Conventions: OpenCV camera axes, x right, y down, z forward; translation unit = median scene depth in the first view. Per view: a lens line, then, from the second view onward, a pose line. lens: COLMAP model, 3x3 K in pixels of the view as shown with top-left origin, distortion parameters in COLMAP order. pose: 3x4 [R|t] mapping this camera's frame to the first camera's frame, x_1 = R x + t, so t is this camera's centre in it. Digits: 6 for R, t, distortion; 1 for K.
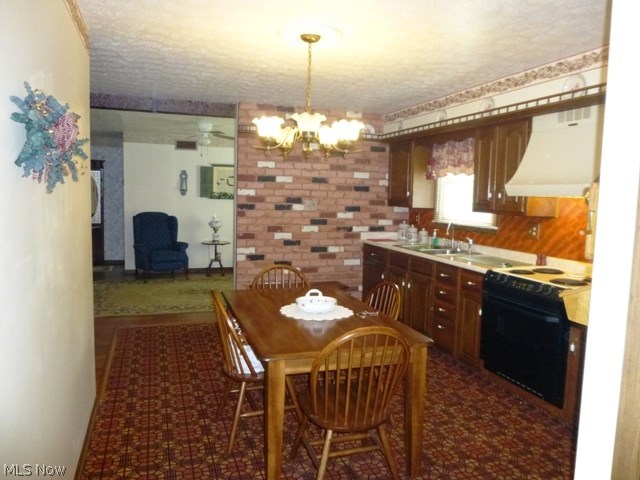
lens RADIAL K [[473.1, 0, 318.8], [0, 473.1, 237.4], [0, 0, 1]] dist [-0.074065, -0.000656]
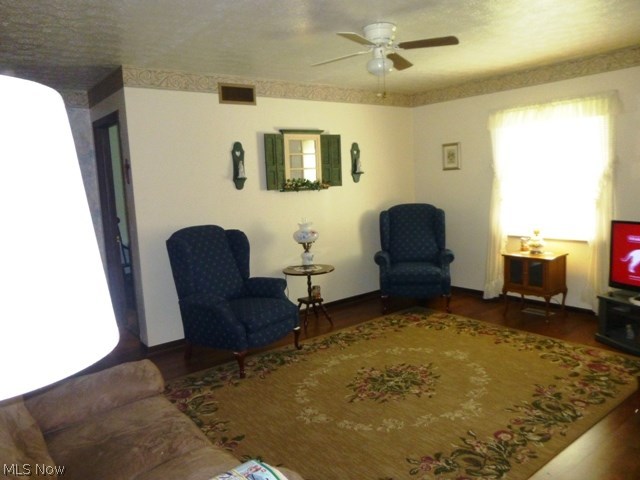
lens RADIAL K [[473.1, 0, 319.3], [0, 473.1, 237.5], [0, 0, 1]] dist [-0.074065, -0.000656]
pose [[0.950463, -0.107917, 0.291503, -0.264048], [0.095905, 0.993857, 0.055231, -0.040448], [-0.295673, -0.024539, 0.954974, 0.333016]]
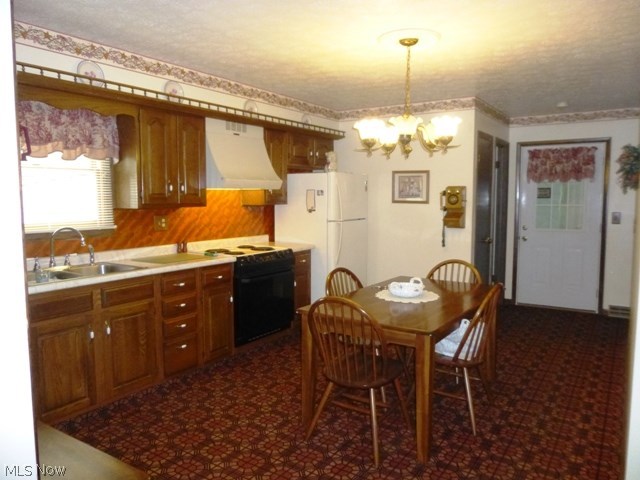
lens RADIAL K [[473.1, 0, 318.2], [0, 473.1, 242.6], [0, 0, 1]] dist [-0.074065, -0.000656]
pose [[-0.598209, -0.085501, 0.796766, -0.711231], [0.068348, 0.985224, 0.157040, -0.138387], [-0.798420, 0.148400, -0.583526, 1.693213]]
